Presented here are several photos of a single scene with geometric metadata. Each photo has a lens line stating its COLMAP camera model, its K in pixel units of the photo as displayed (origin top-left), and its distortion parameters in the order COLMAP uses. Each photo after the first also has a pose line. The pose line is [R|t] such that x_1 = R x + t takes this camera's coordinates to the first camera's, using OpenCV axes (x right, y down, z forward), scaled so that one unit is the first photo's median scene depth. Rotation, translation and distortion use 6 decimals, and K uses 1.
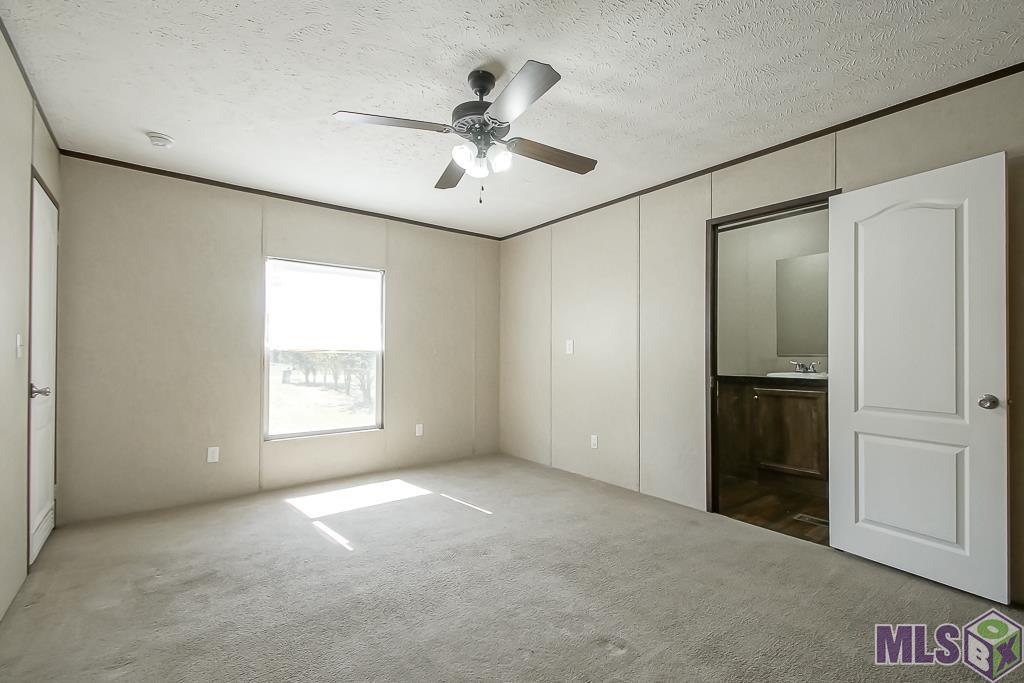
lens RADIAL K [[447.4, 0, 512.0], [0, 447.4, 341.5], [0, 0, 1]] dist [-0.000565, -0.000083]
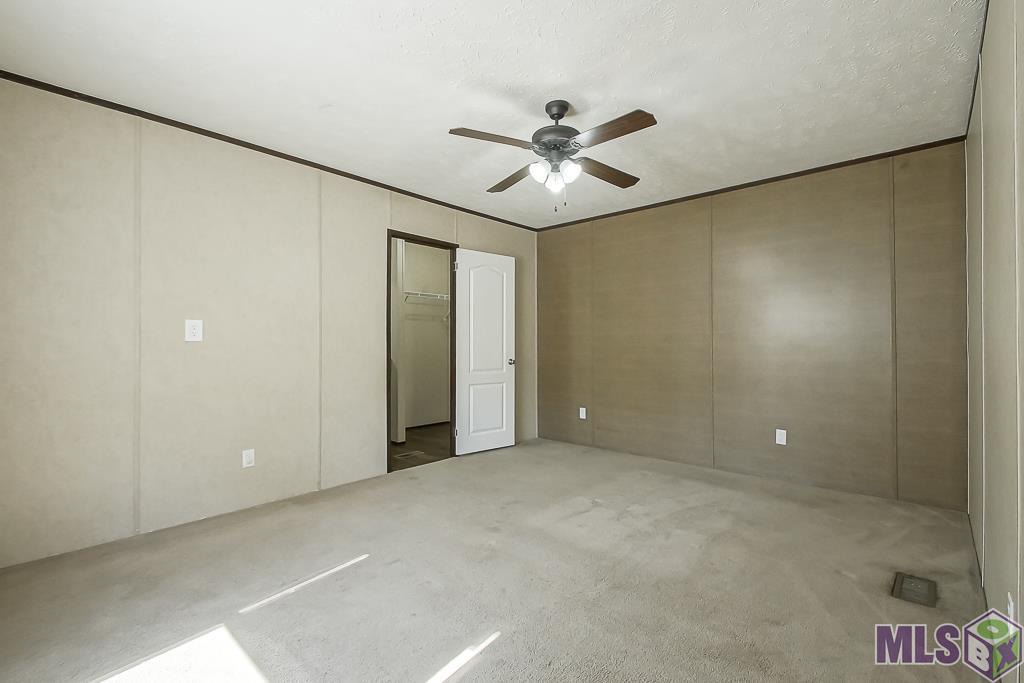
lens RADIAL K [[464.5, 0, 516.8], [0, 464.5, 340.4], [0, 0, 1]] dist [0.018714, 0.000015]
pose [[-0.182796, 0.002472, 0.983148, -0.793761], [-0.025941, 0.999637, -0.007337, 0.023685], [-0.982808, -0.026845, -0.182666, 0.836847]]
